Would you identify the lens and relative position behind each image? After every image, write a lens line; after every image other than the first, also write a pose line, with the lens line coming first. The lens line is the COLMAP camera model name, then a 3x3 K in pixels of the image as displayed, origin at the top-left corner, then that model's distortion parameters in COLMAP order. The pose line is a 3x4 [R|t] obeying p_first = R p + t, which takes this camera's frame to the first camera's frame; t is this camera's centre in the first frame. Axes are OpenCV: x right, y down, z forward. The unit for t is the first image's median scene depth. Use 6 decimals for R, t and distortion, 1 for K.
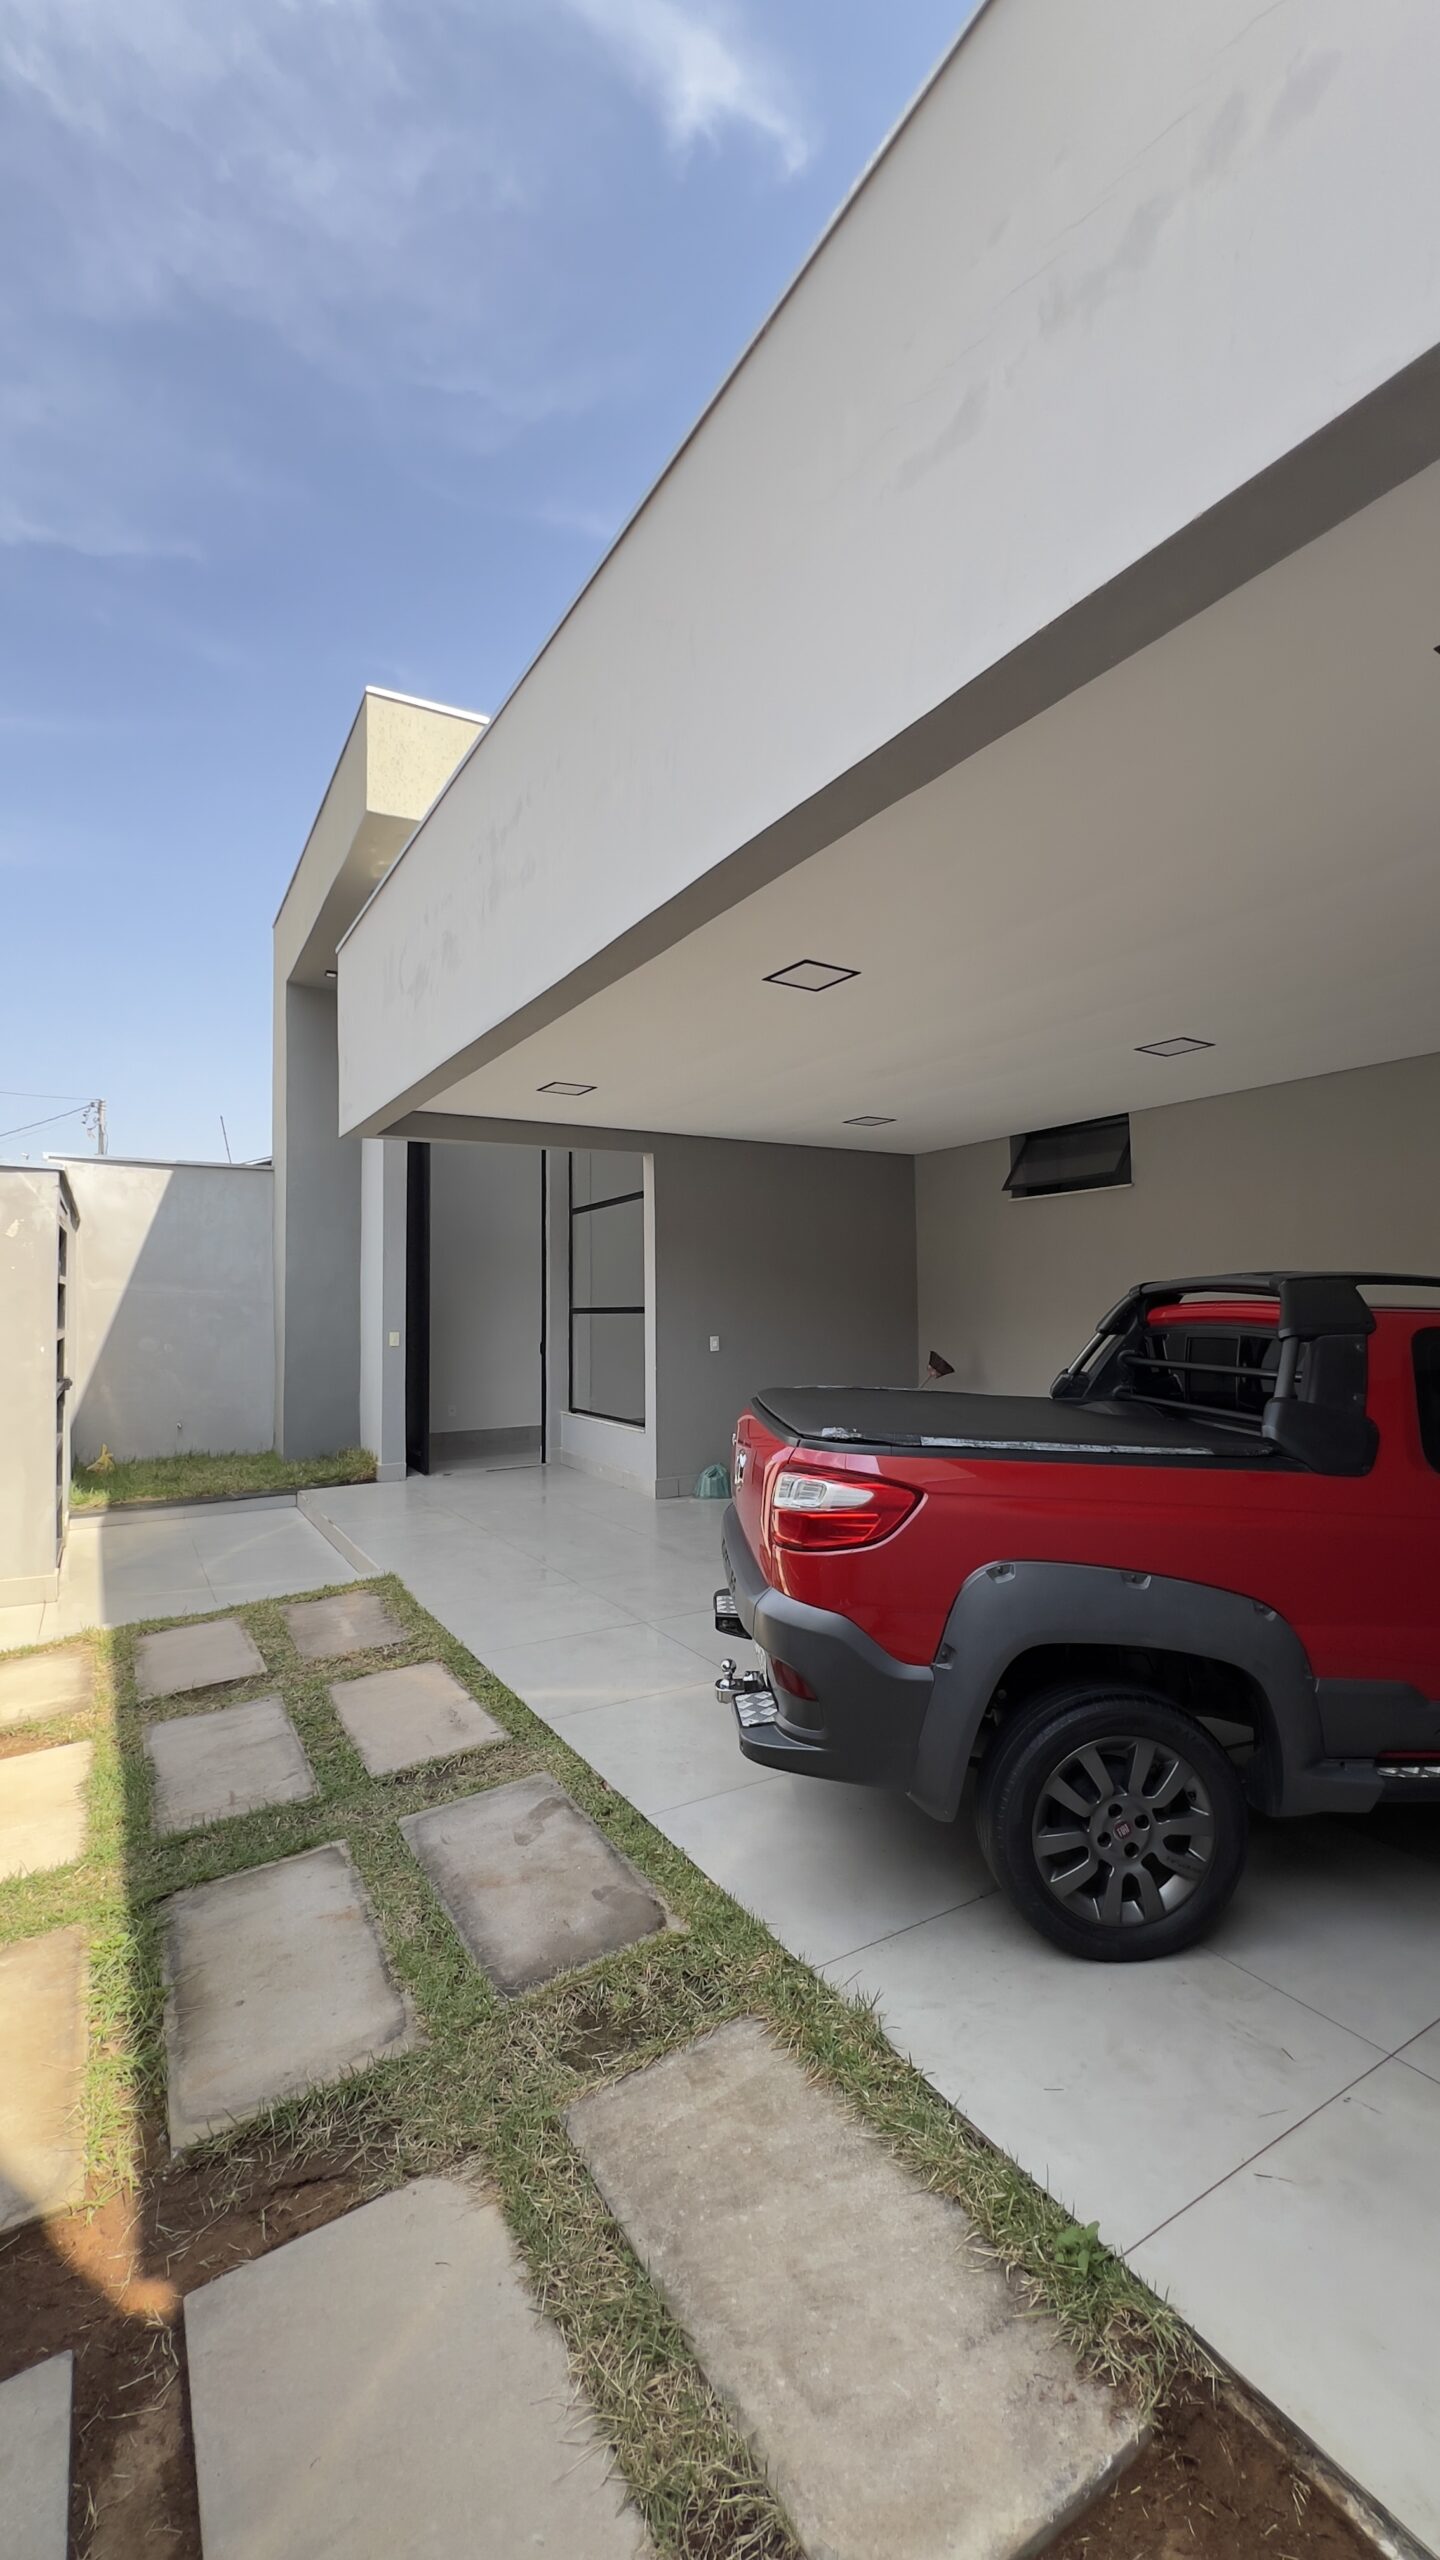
lens RADIAL K [[1028.7, 0, 715.5], [0, 1028.7, 1286.6], [0, 0, 1]] dist [-0.006372, 0.001363]
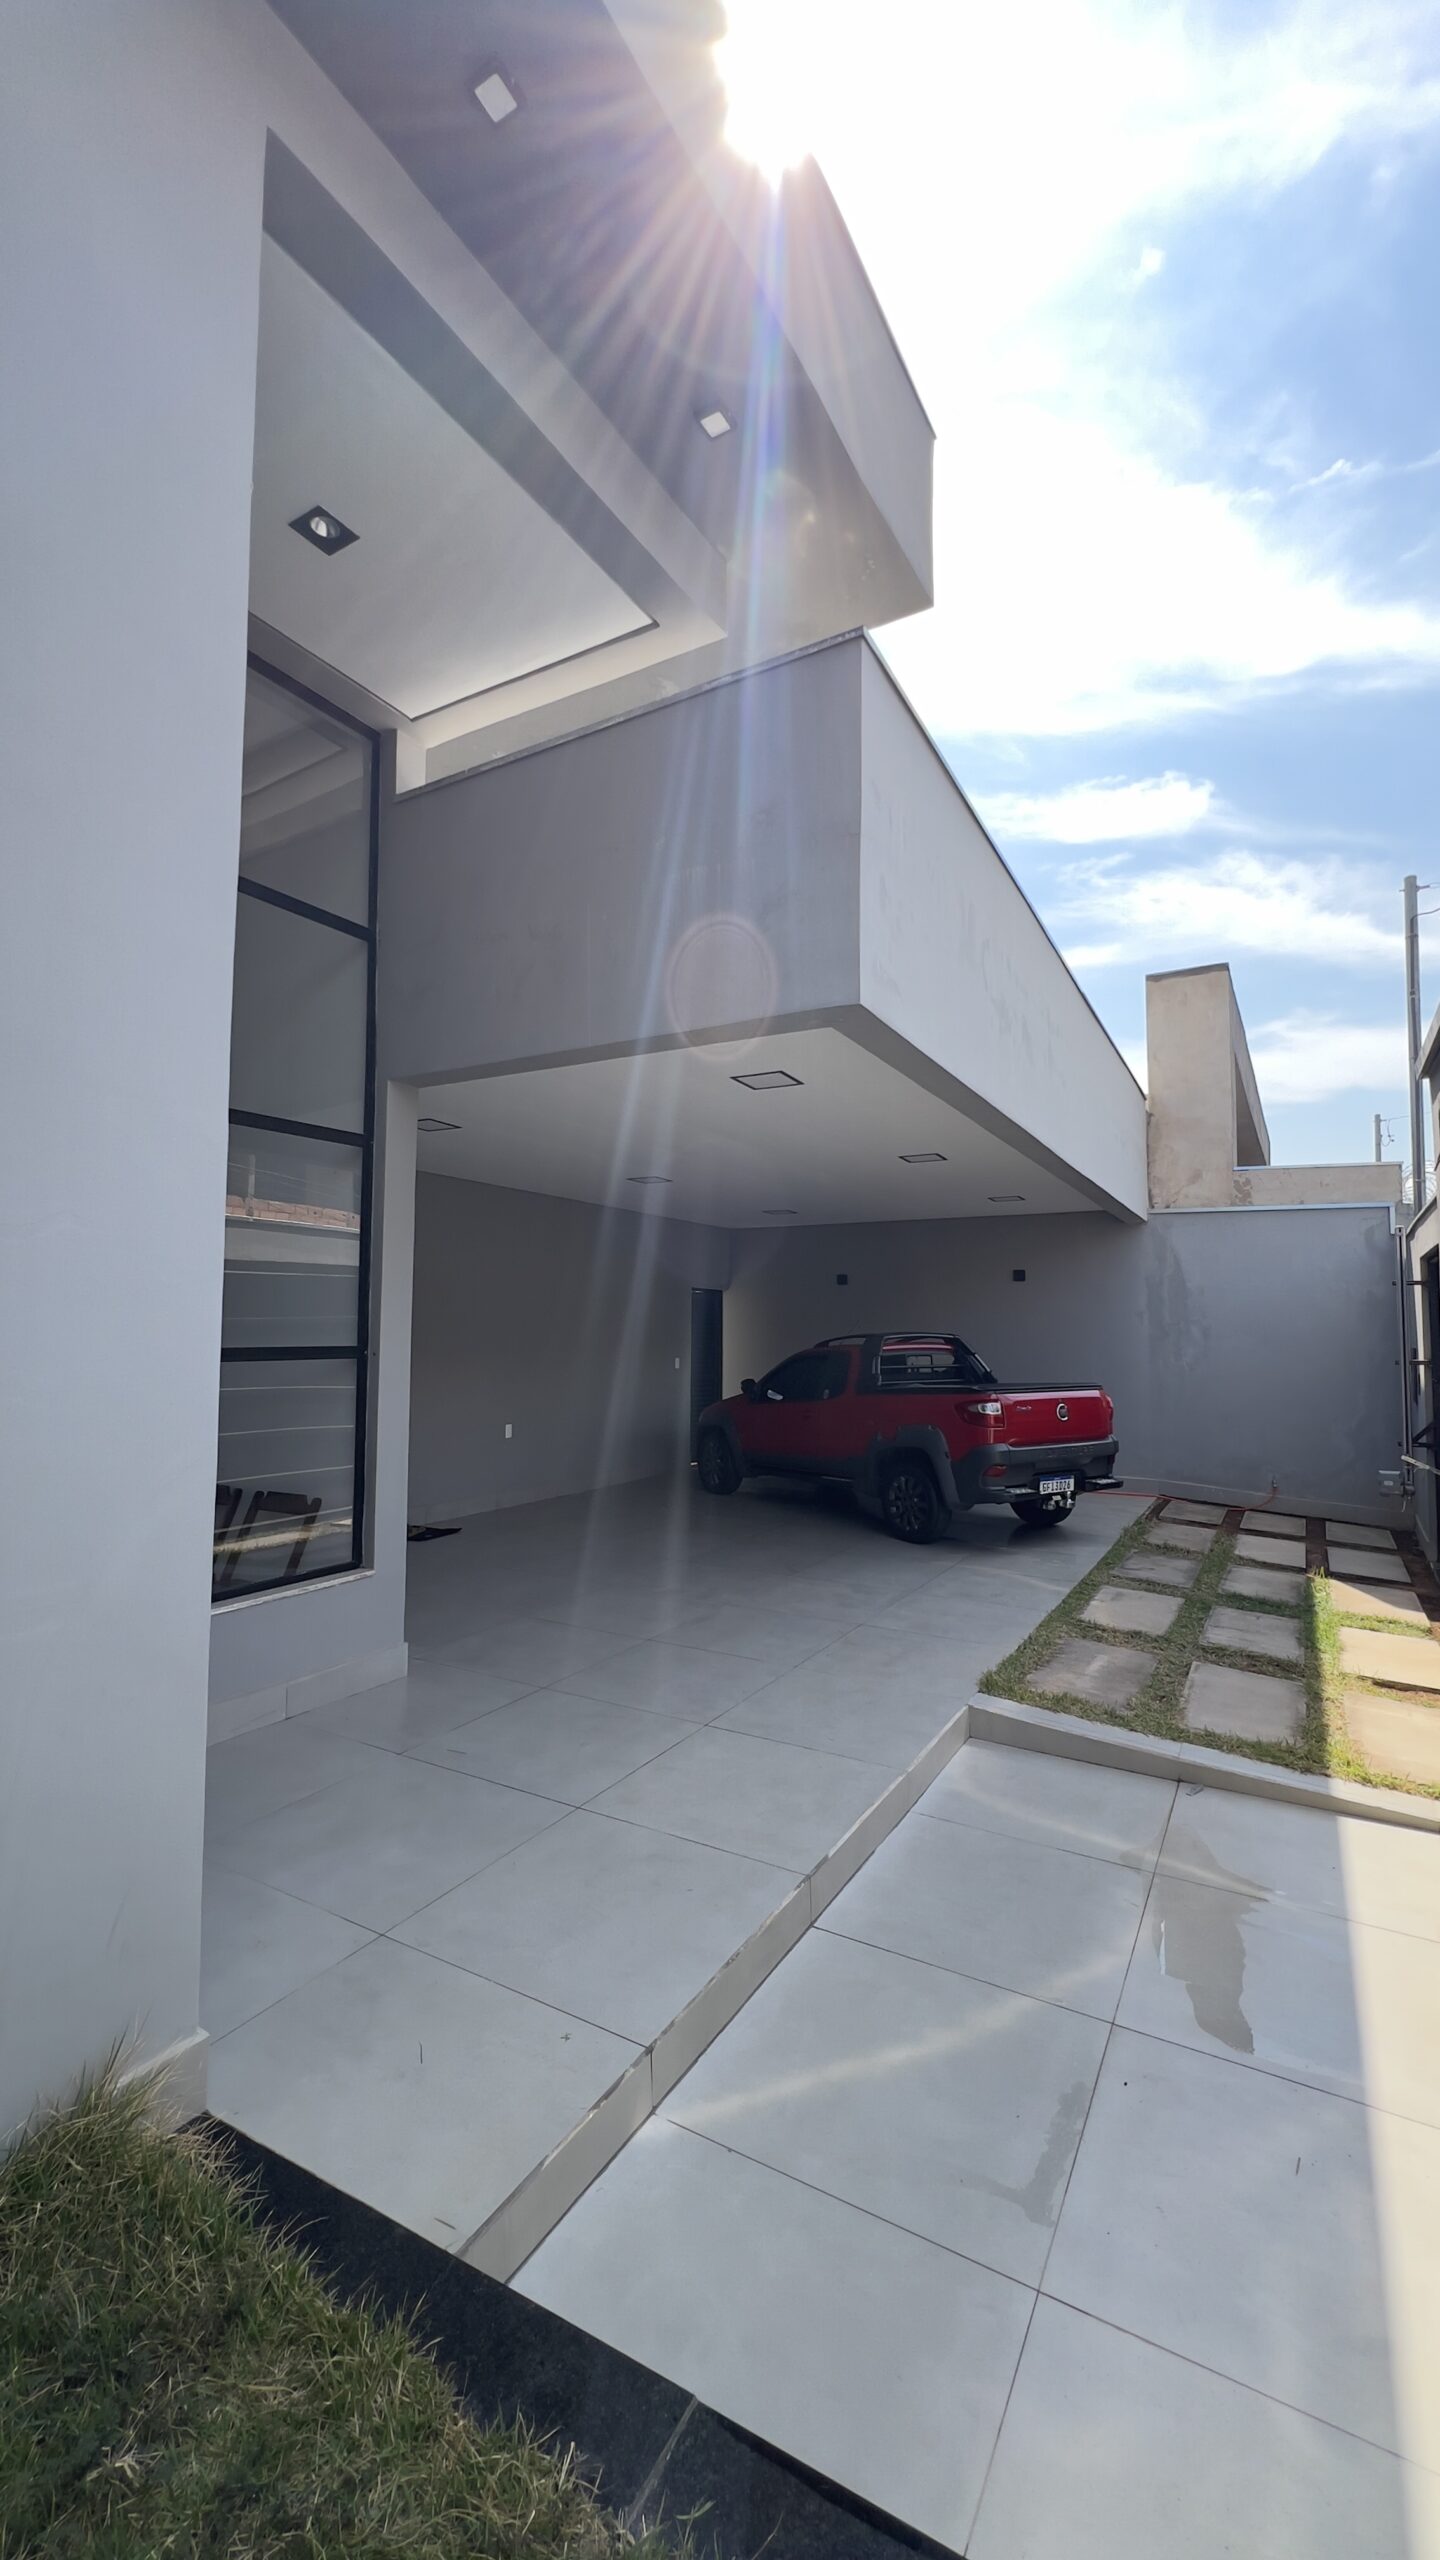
lens RADIAL K [[1028.7, 0, 713.3], [0, 1028.7, 1277.9], [0, 0, 1]] dist [-0.006372, 0.001363]
pose [[-0.492377, 0.046538, 0.869137, -1.767649], [-0.021367, 0.997622, -0.065523, 0.037786], [-0.870119, -0.050833, -0.490212, 3.039896]]
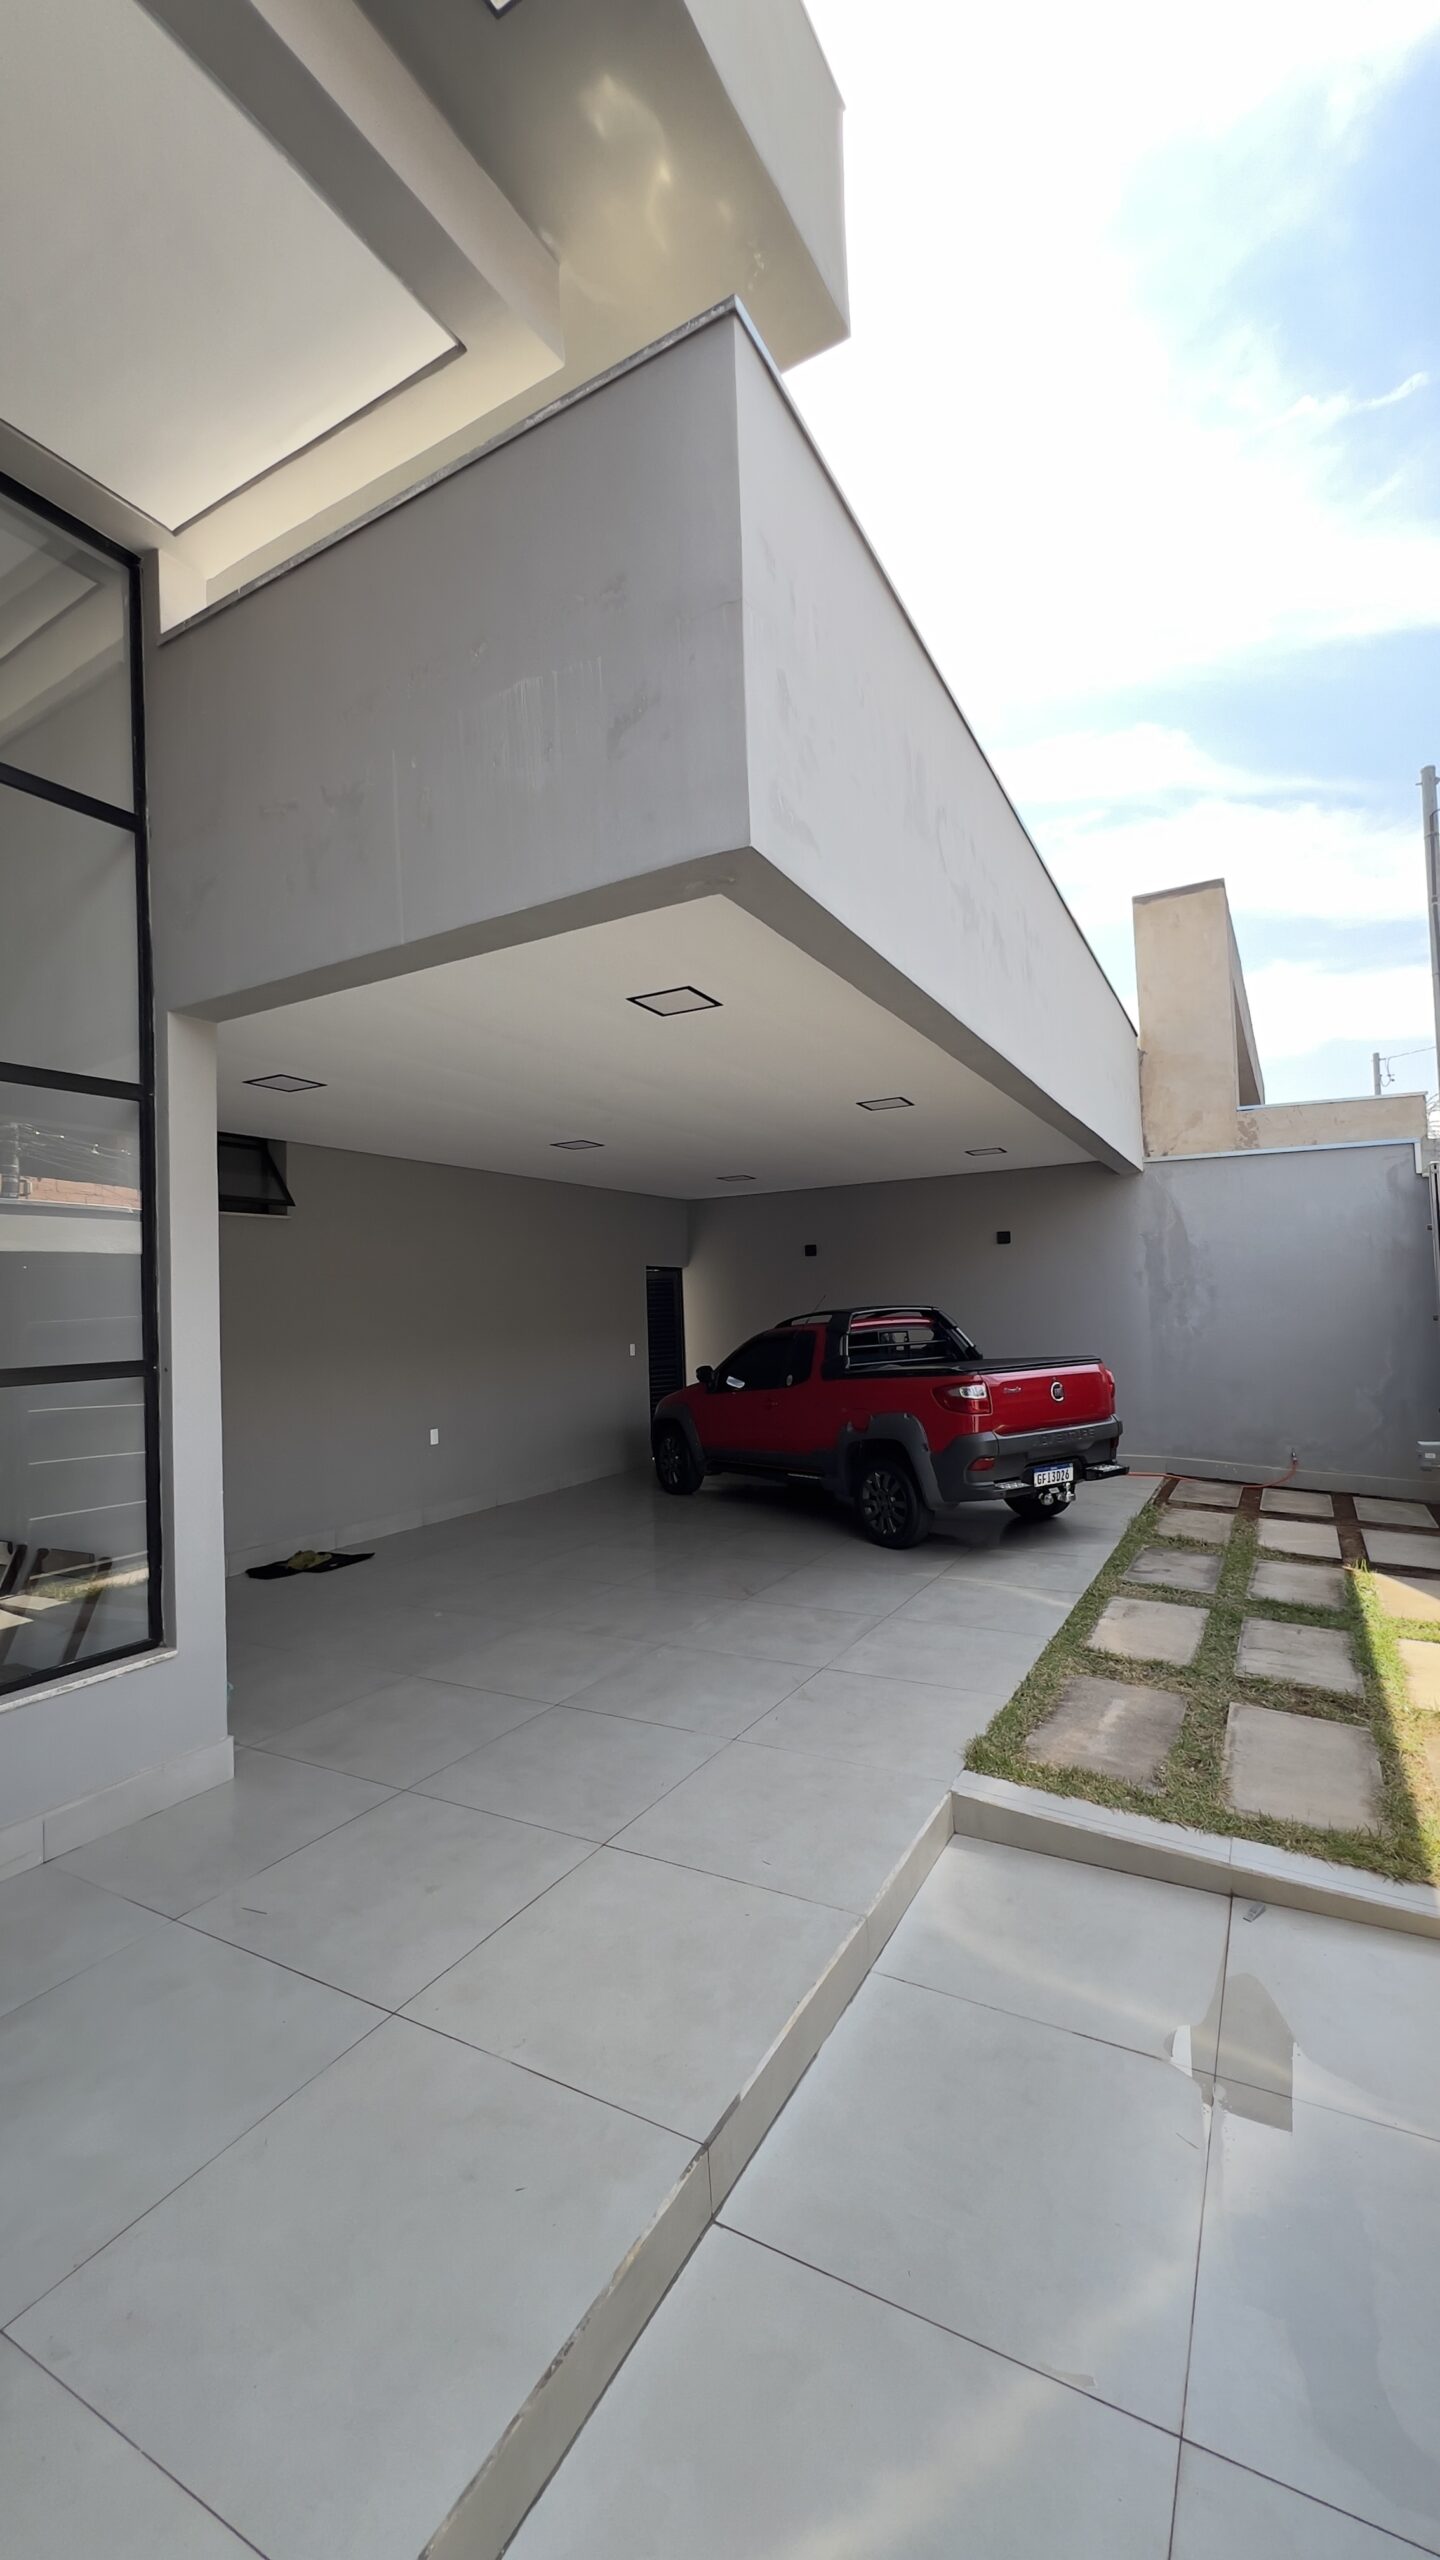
lens RADIAL K [[1036.5, 0, 716.8], [0, 1036.5, 1276.2], [0, 0, 1]] dist [-0.003146, 0.001483]
pose [[-0.503295, 0.049127, 0.862717, -1.526295], [0.020679, 0.998781, -0.044811, 0.021229], [-0.863867, -0.004713, -0.503698, 2.773339]]
